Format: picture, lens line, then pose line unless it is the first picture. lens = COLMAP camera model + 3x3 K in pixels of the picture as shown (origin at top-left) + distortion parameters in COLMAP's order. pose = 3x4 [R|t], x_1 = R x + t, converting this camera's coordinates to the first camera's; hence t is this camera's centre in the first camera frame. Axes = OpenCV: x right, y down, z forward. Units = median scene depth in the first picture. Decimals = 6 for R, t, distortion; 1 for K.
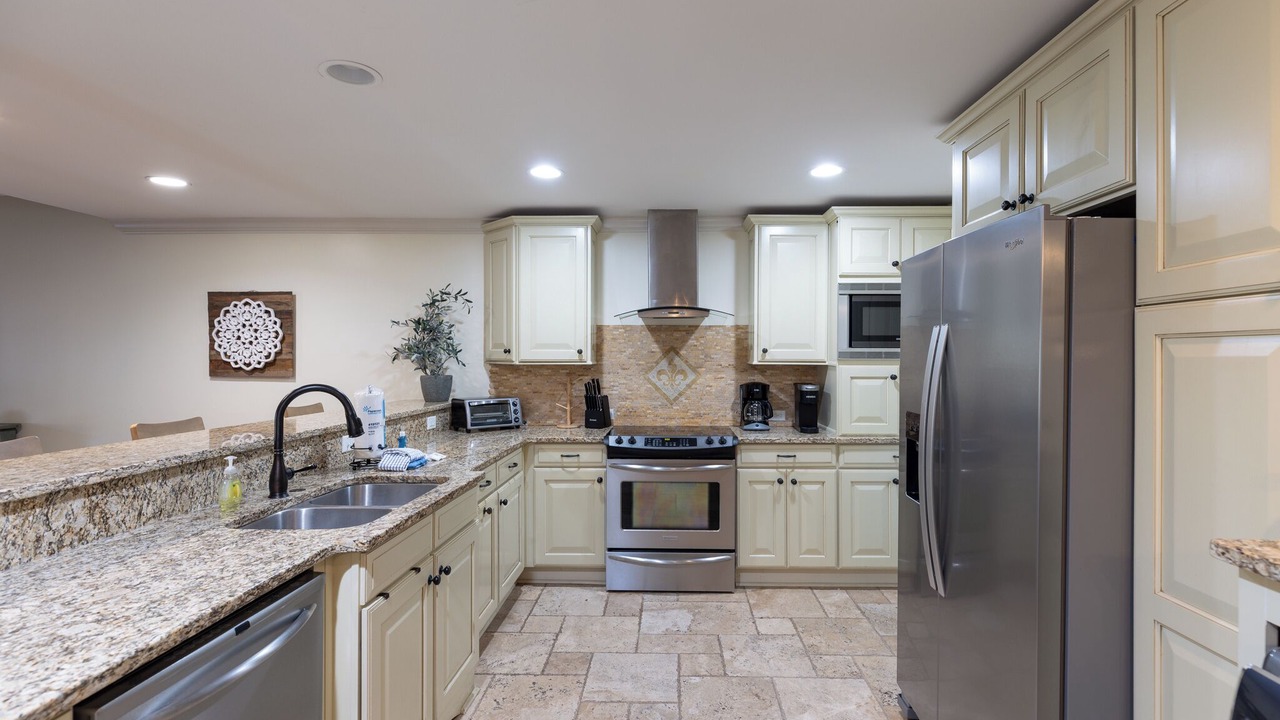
lens RADIAL K [[599.5, 0, 653.8], [0, 599.5, 358.0], [0, 0, 1]] dist [0.003042, 0.000324]
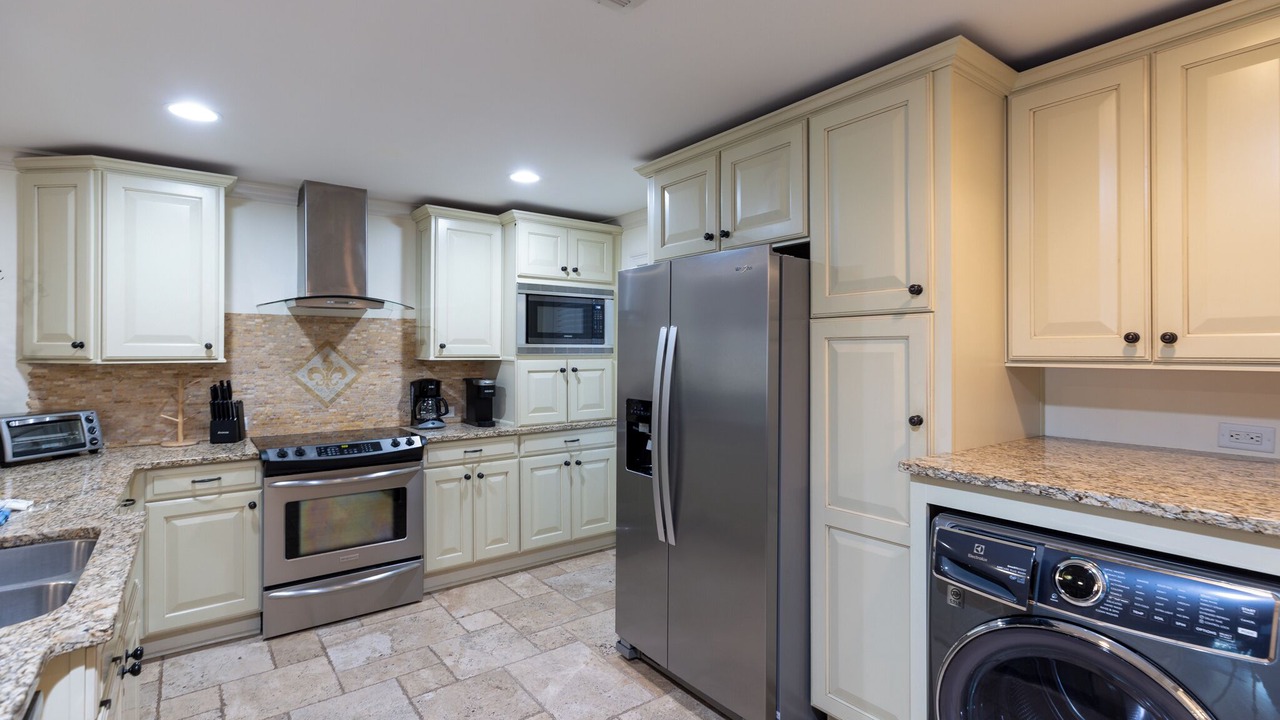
lens RADIAL K [[600.9, 0, 639.5], [0, 600.9, 349.1], [0, 0, 1]] dist [0.002458, 0.000227]
pose [[0.780575, 0.000797, 0.625061, -0.190133], [0.002926, 0.999984, -0.004930, -0.001513], [-0.625055, 0.005678, 0.780560, 0.039001]]
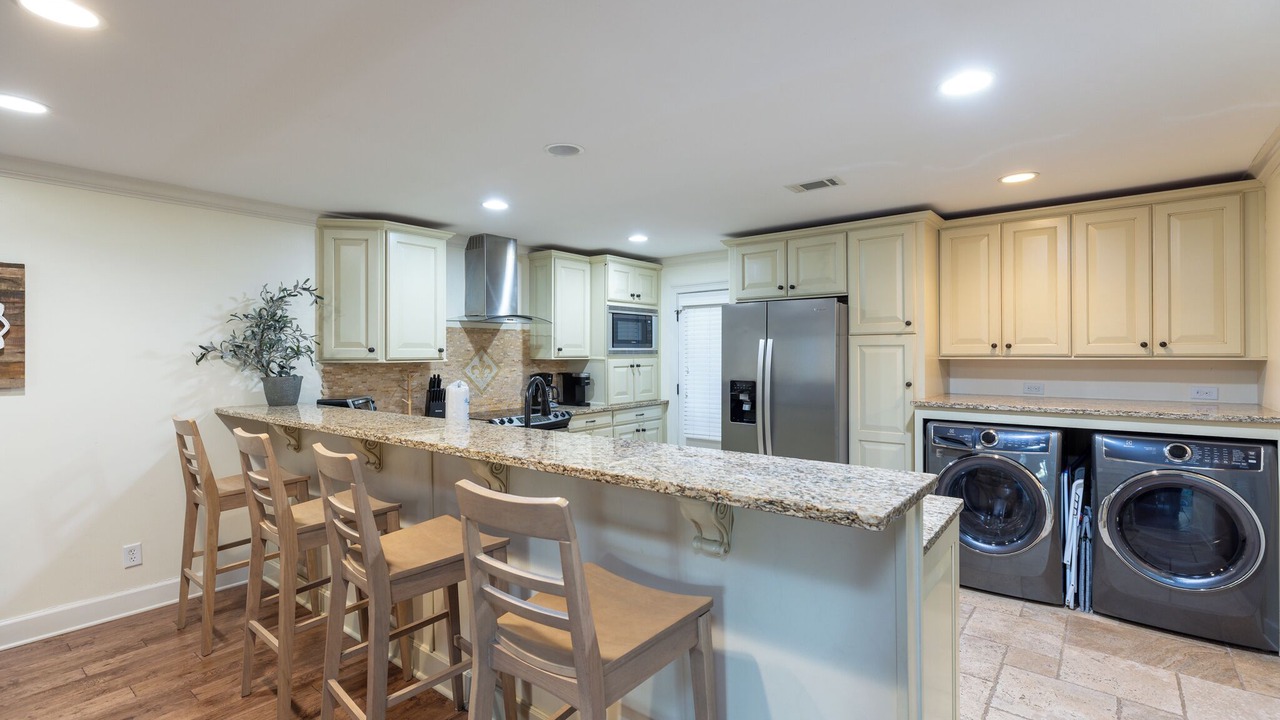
lens RADIAL K [[590.9, 0, 642.6], [0, 590.9, 351.8], [0, 0, 1]] dist [0.001880, -0.000097]
pose [[0.607162, -0.004059, 0.794568, -0.845244], [0.007356, 0.999973, -0.000513, -0.004906], [-0.794544, 0.006156, 0.607175, 0.022179]]
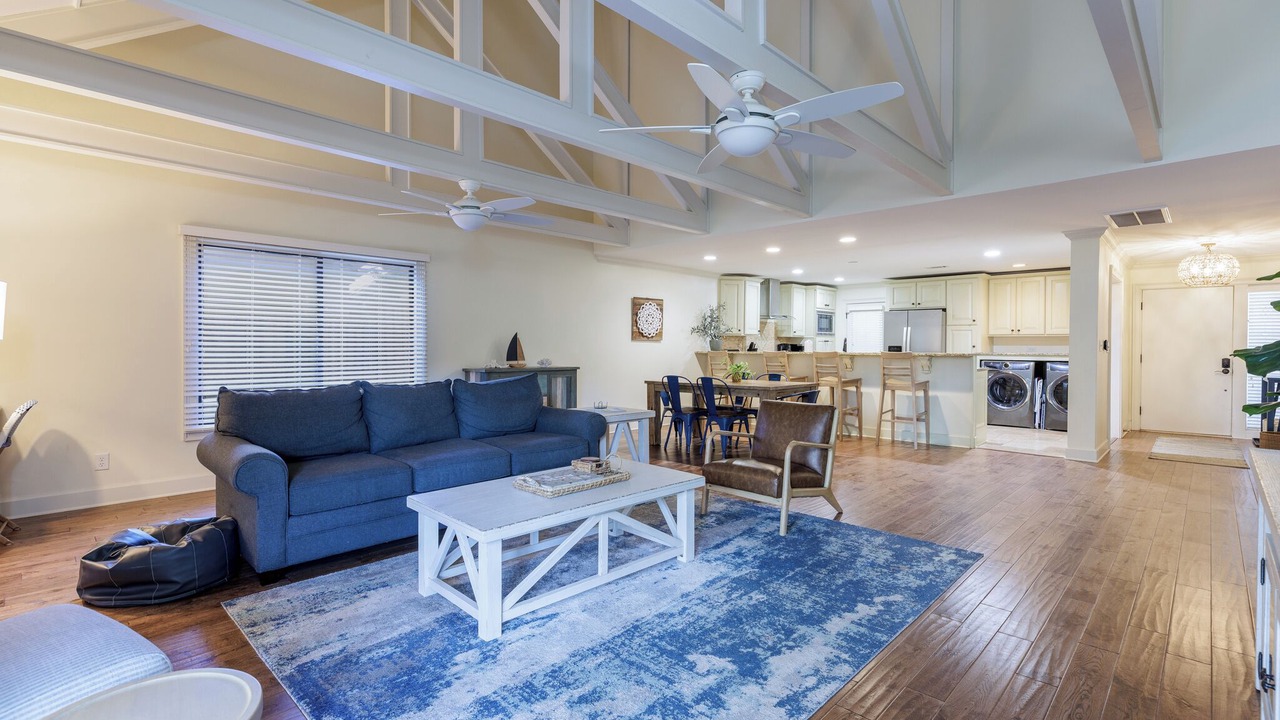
lens RADIAL K [[590.9, 0, 642.6], [0, 590.9, 351.8], [0, 0, 1]] dist [0.001880, -0.000097]
pose [[0.675198, -0.004582, 0.737623, -2.540930], [-0.002132, 0.999964, 0.008163, 0.063057], [-0.737634, -0.007085, 0.675164, -0.376141]]
